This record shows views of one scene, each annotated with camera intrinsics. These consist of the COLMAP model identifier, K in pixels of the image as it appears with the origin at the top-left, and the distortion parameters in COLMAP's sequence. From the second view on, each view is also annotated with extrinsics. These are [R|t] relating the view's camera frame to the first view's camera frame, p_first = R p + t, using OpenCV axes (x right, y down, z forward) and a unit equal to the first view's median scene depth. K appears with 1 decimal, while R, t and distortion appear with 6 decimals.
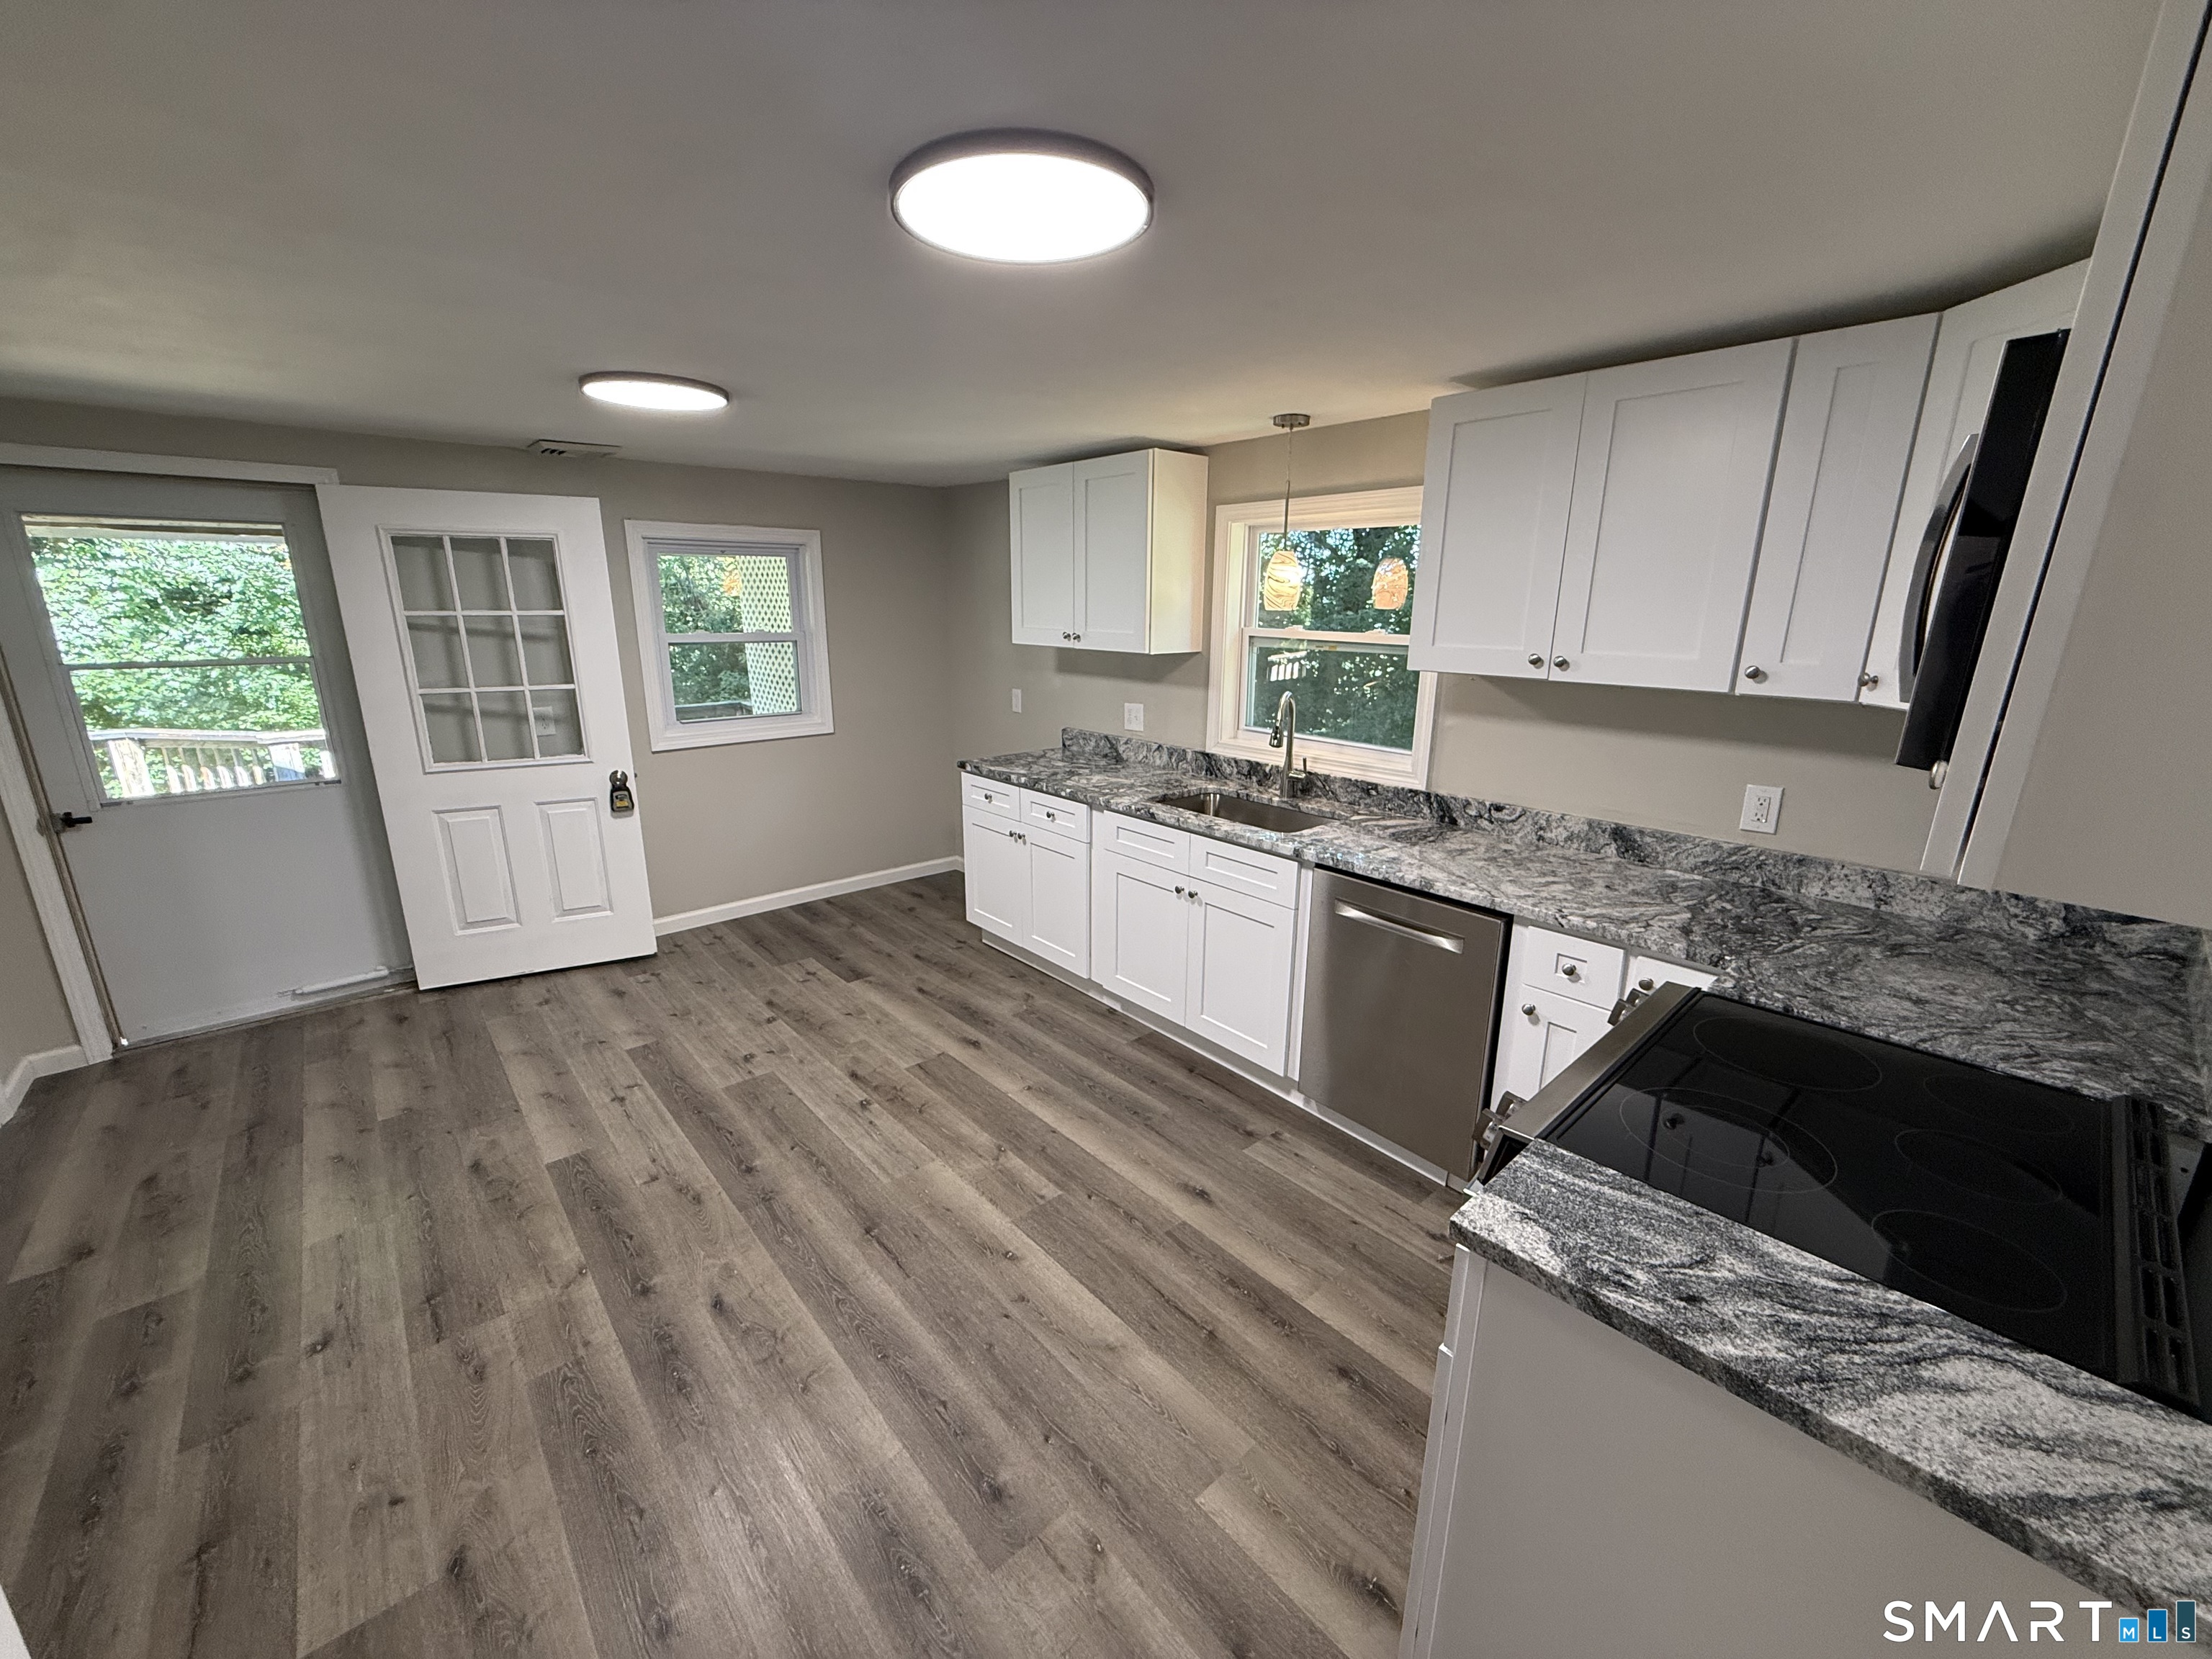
lens RADIAL K [[891.9, 0, 1109.0], [0, 891.9, 833.9], [0, 0, 1]] dist [0.000550, 0.000867]
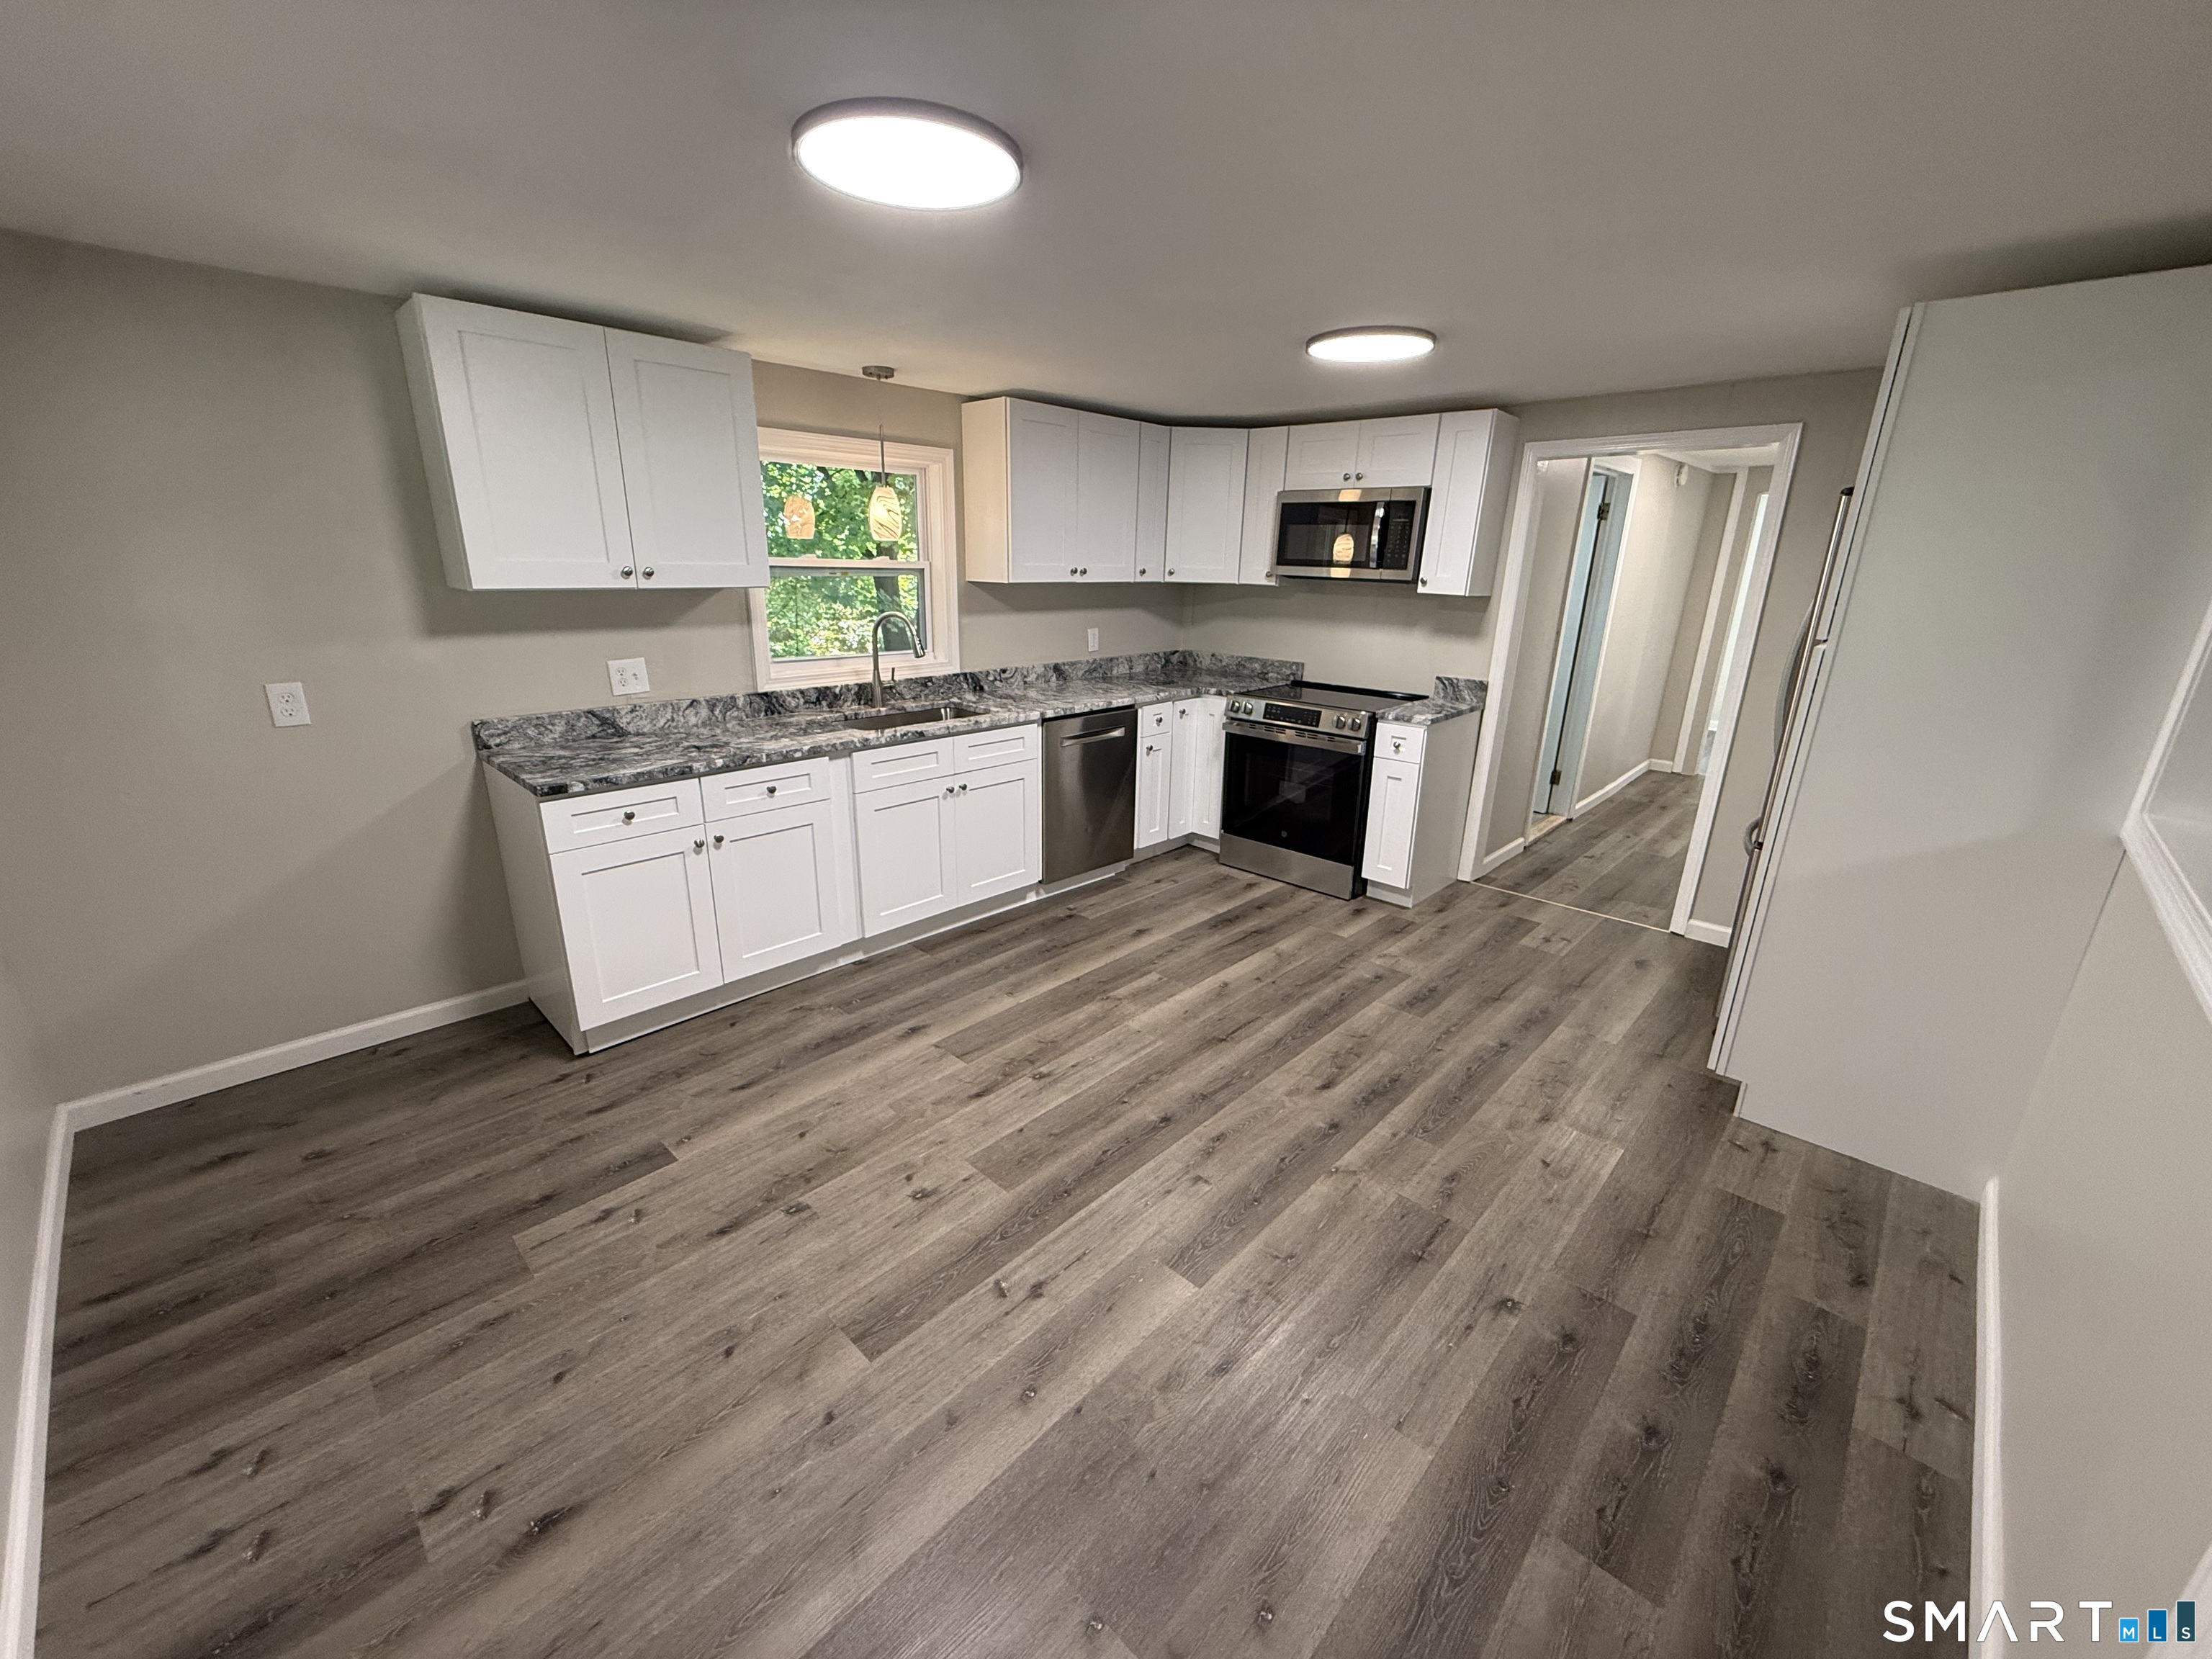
lens RADIAL K [[891.9, 0, 1100.2], [0, 891.9, 825.9], [0, 0, 1]] dist [0.000550, 0.000867]
pose [[-0.095089, -0.296377, 0.950325, -1.094413], [0.236520, 0.920587, 0.310769, -0.214965], [-0.966962, 0.254322, -0.017439, 0.892462]]
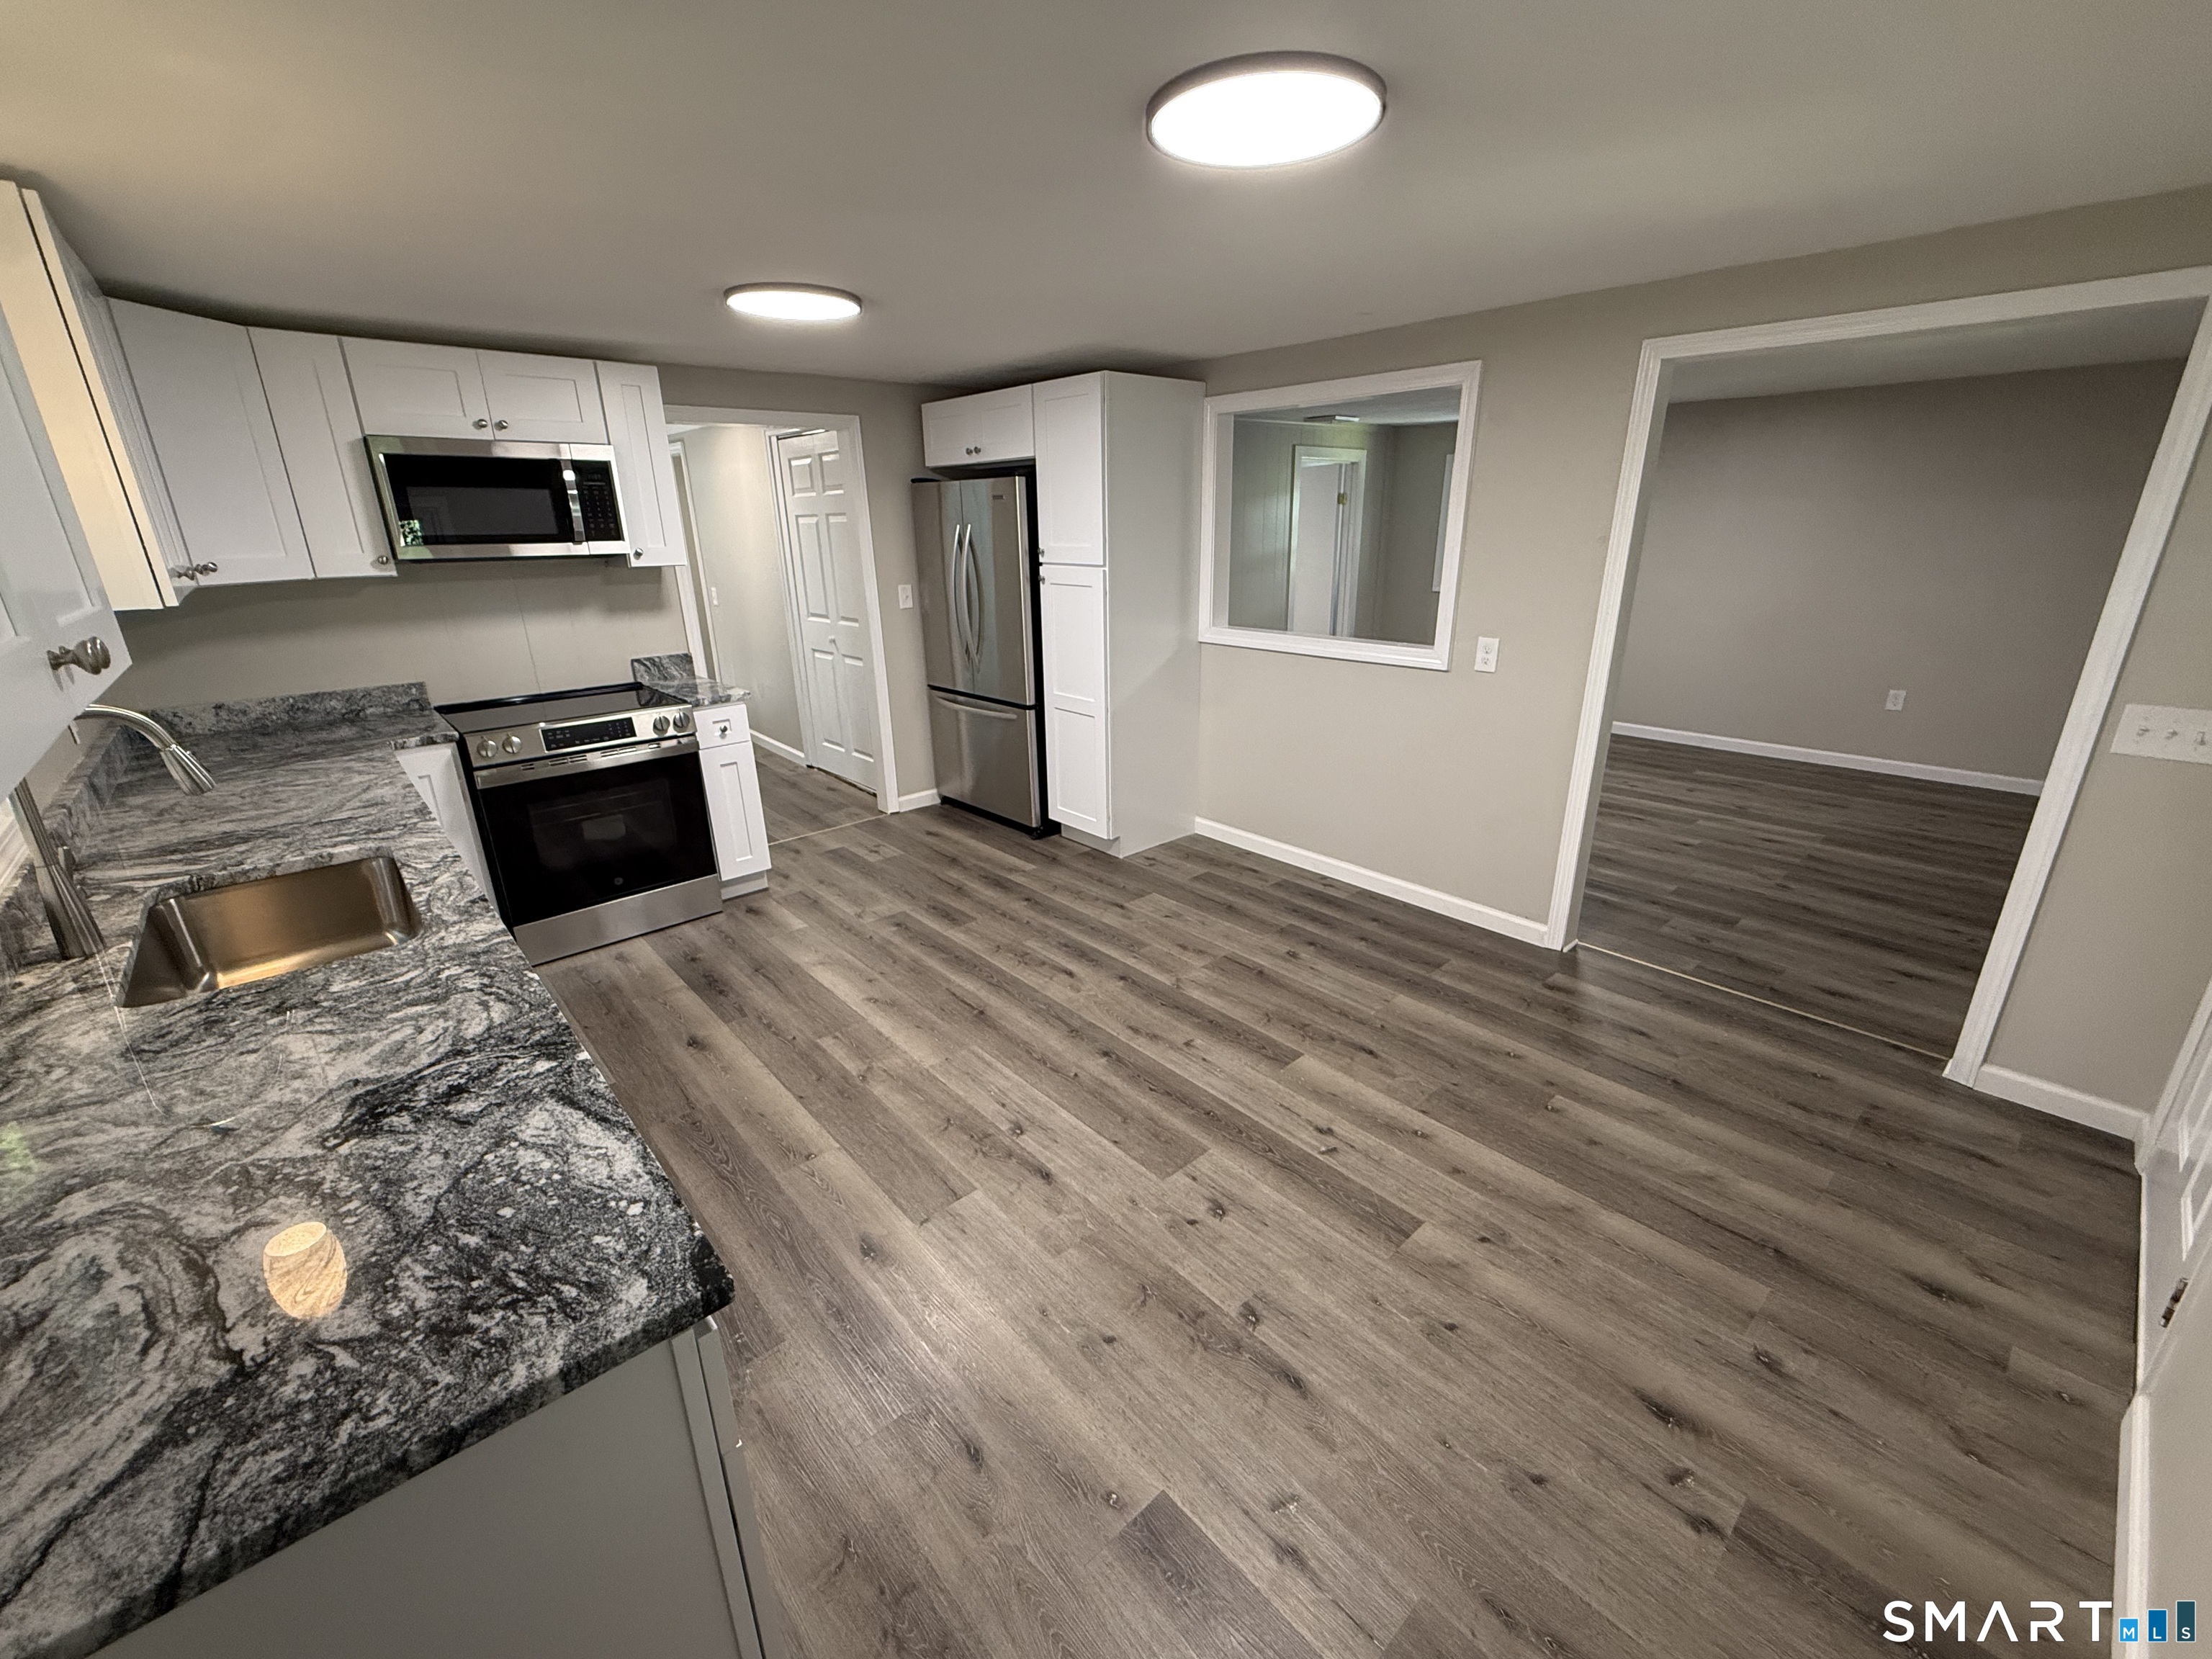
lens RADIAL K [[891.9, 0, 1120.3], [0, 891.9, 829.3], [0, 0, 1]] dist [0.000550, 0.000867]
pose [[-0.999685, 0.016998, -0.018464, -0.359729], [0.003723, 0.828018, 0.560688, -0.387891], [0.024819, 0.560443, -0.827821, 1.533844]]
